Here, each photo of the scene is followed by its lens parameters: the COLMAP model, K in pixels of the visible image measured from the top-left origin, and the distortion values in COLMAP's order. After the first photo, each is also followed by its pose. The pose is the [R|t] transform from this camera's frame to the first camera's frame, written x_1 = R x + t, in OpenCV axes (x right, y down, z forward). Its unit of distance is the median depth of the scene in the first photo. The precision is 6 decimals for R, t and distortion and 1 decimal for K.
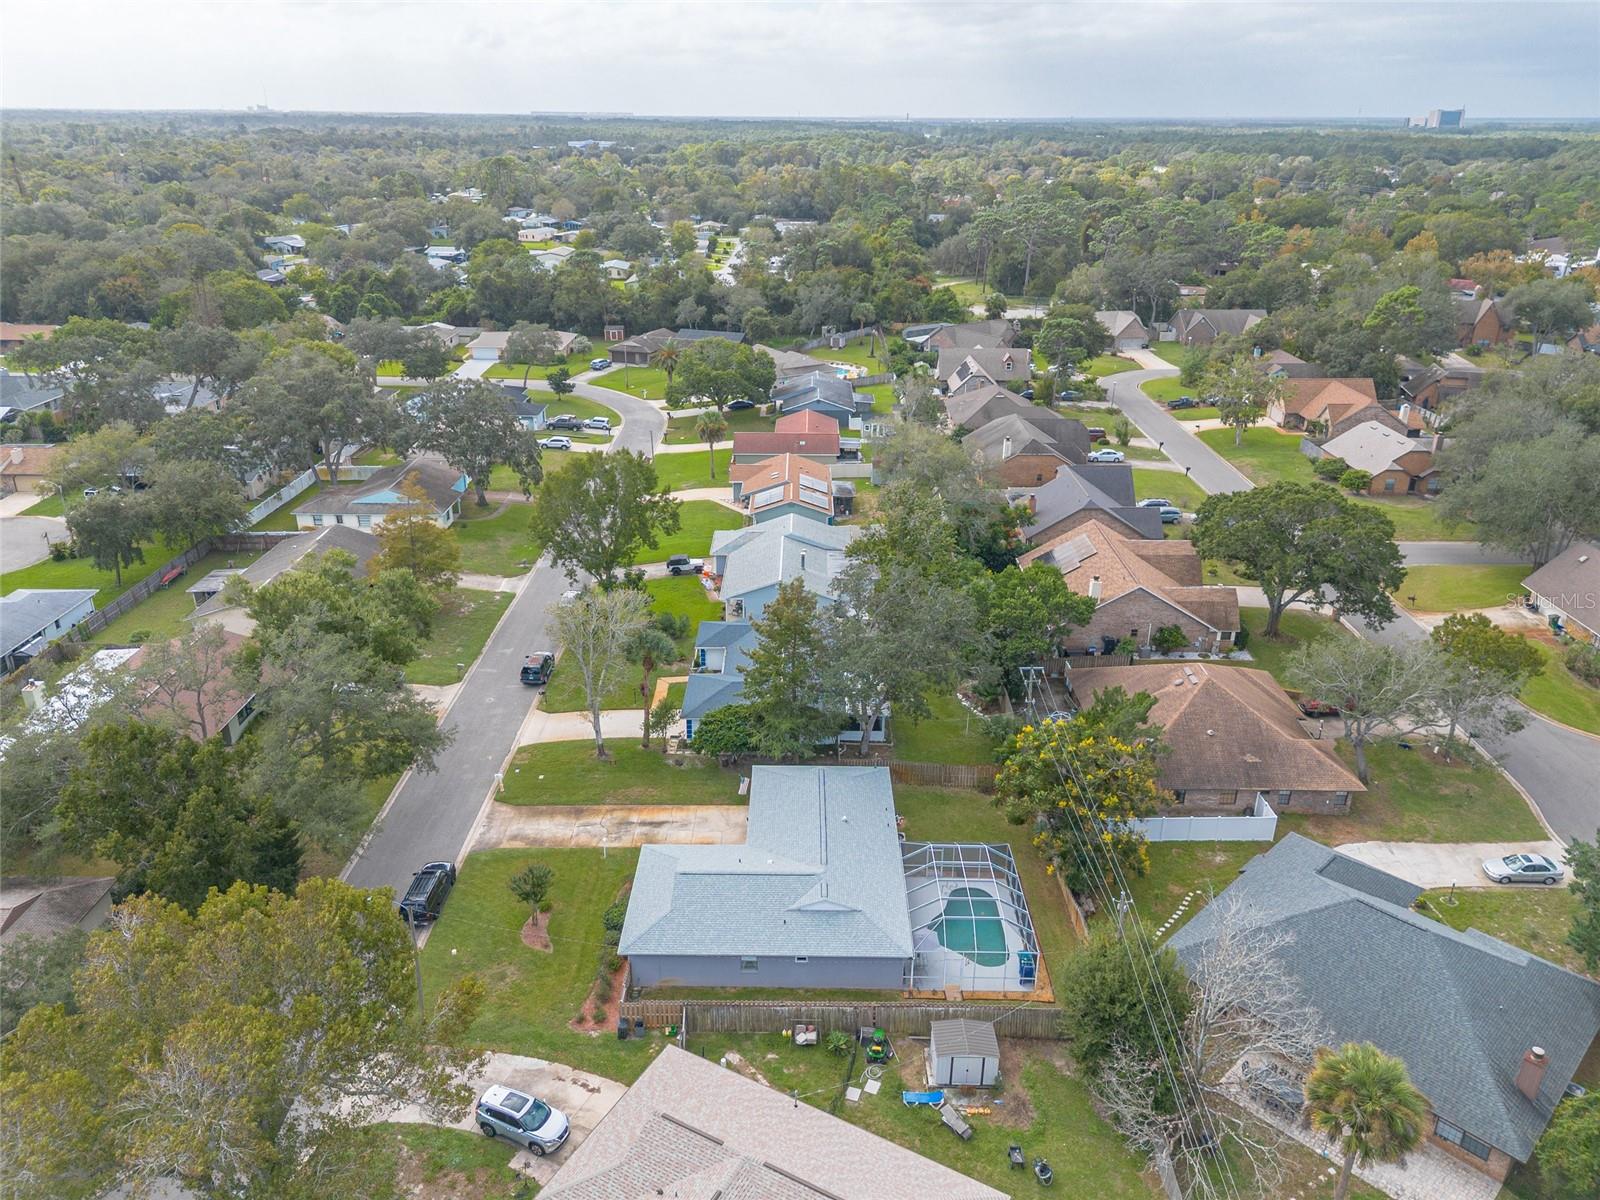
lens RADIAL K [[1108.2, 0, 814.6], [0, 1108.2, 632.2], [0, 0, 1]] dist [0.078728, -0.076069]
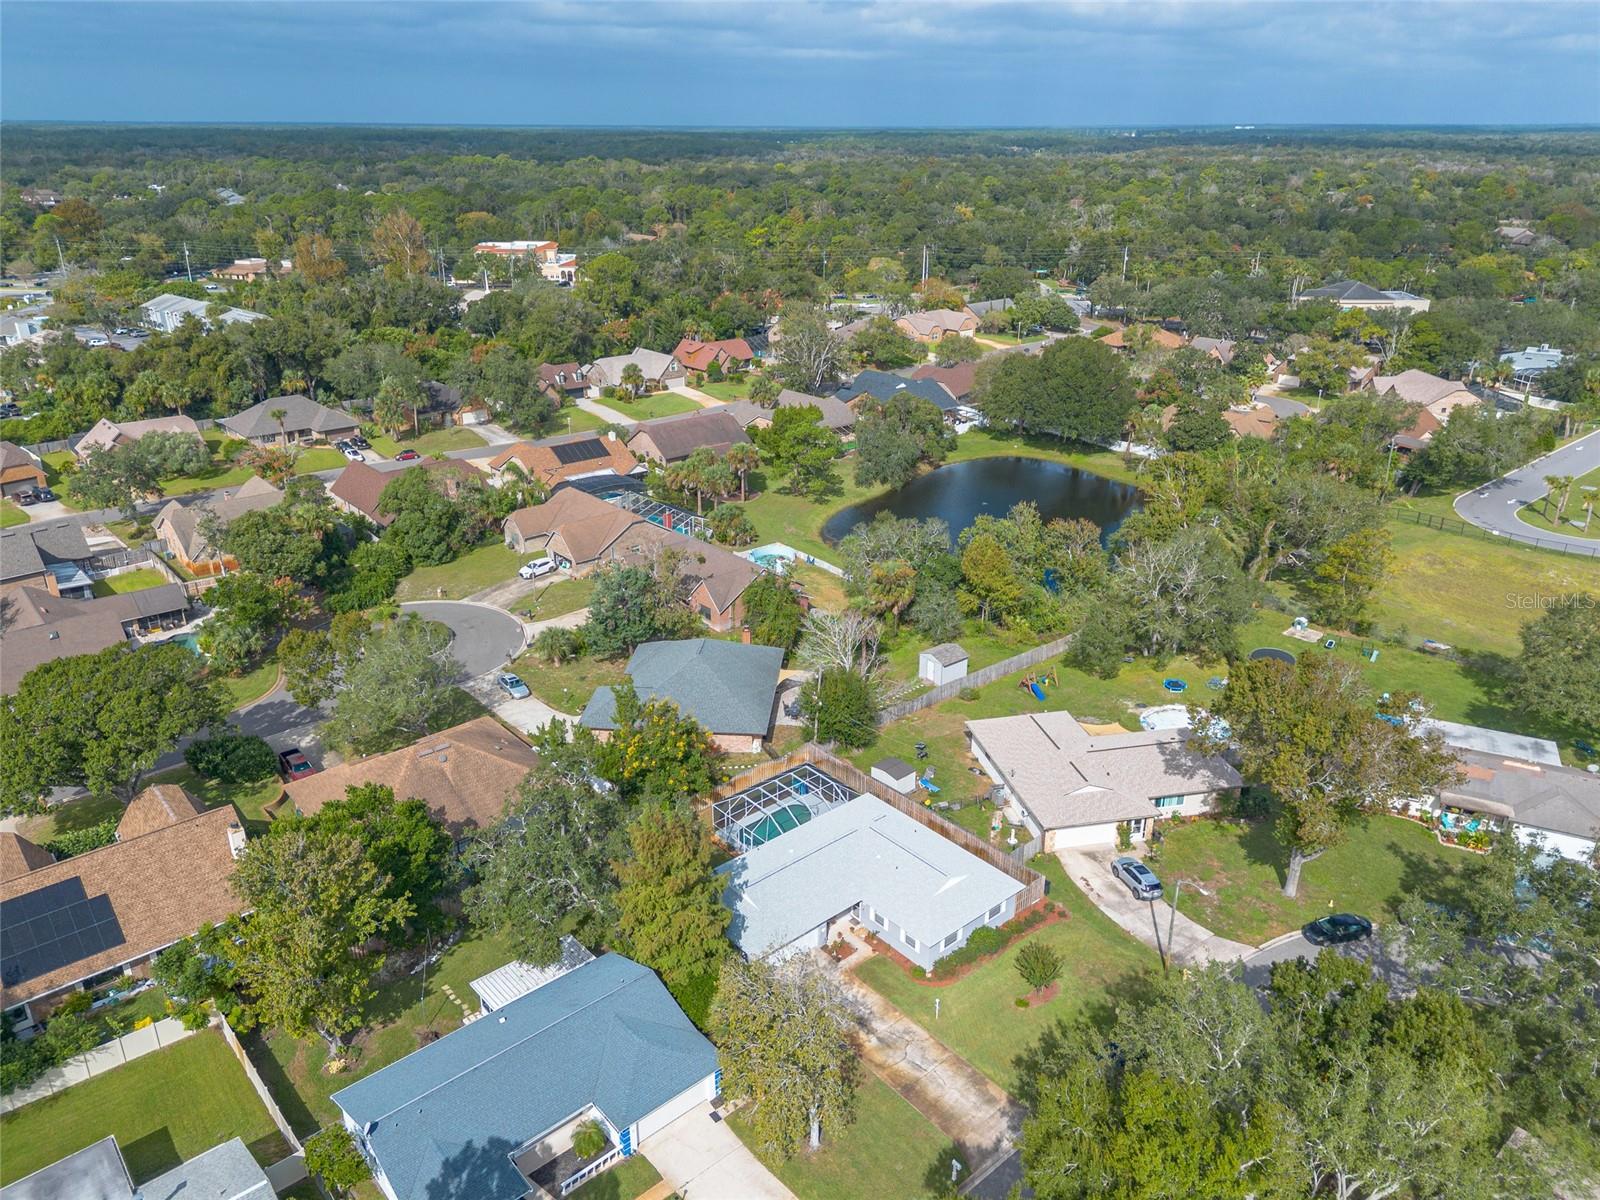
lens RADIAL K [[1112.3, 0, 780.1], [0, 1112.3, 629.6], [0, 0, 1]] dist [0.070846, -0.079719]
pose [[-0.639935, -0.320225, 0.698526, -0.612068], [0.319432, 0.715912, 0.620833, -0.627275], [-0.698890, 0.620424, -0.355847, 1.122465]]
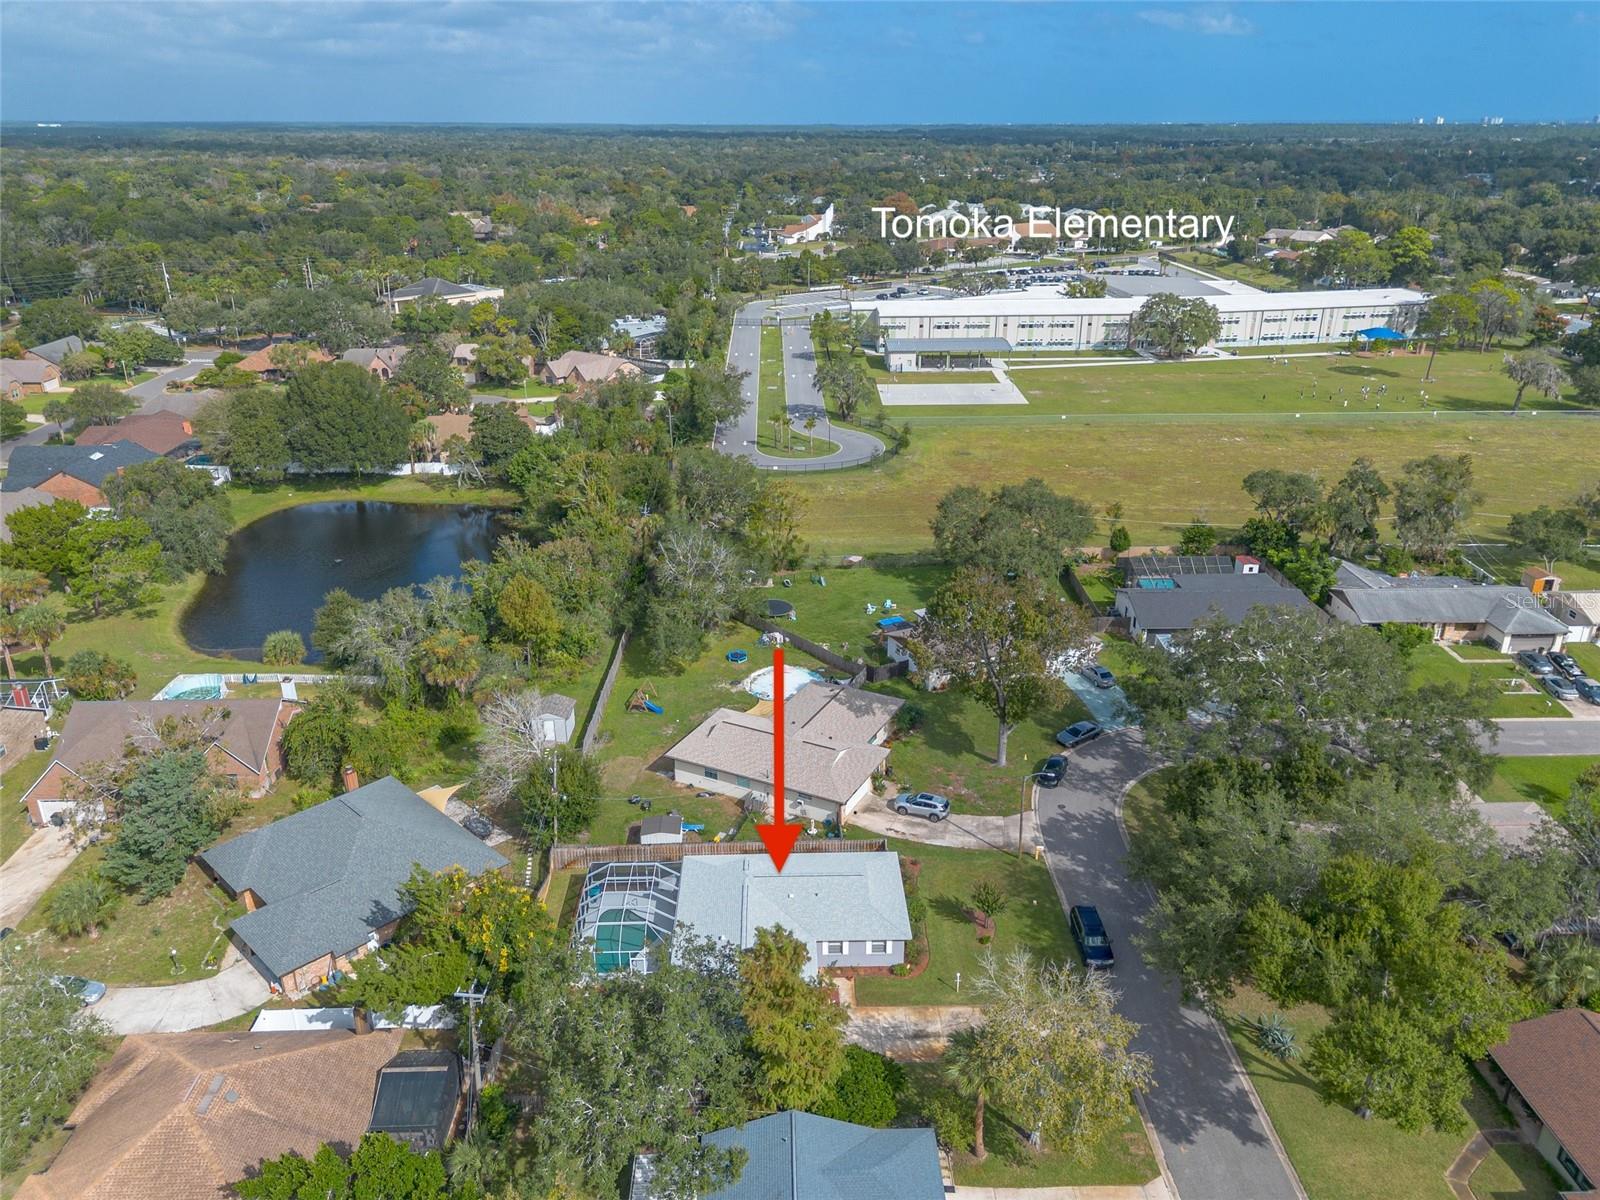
lens RADIAL K [[1171.6, 0, 800.0], [0, 1171.6, 600.0], [0, 0, 1]] dist [0.048642, -0.038189]
pose [[-0.999853, 0.001992, -0.017051, -0.024679], [-0.011089, 0.683277, 0.730075, -0.744708], [0.013104, 0.730157, -0.683154, 1.337492]]
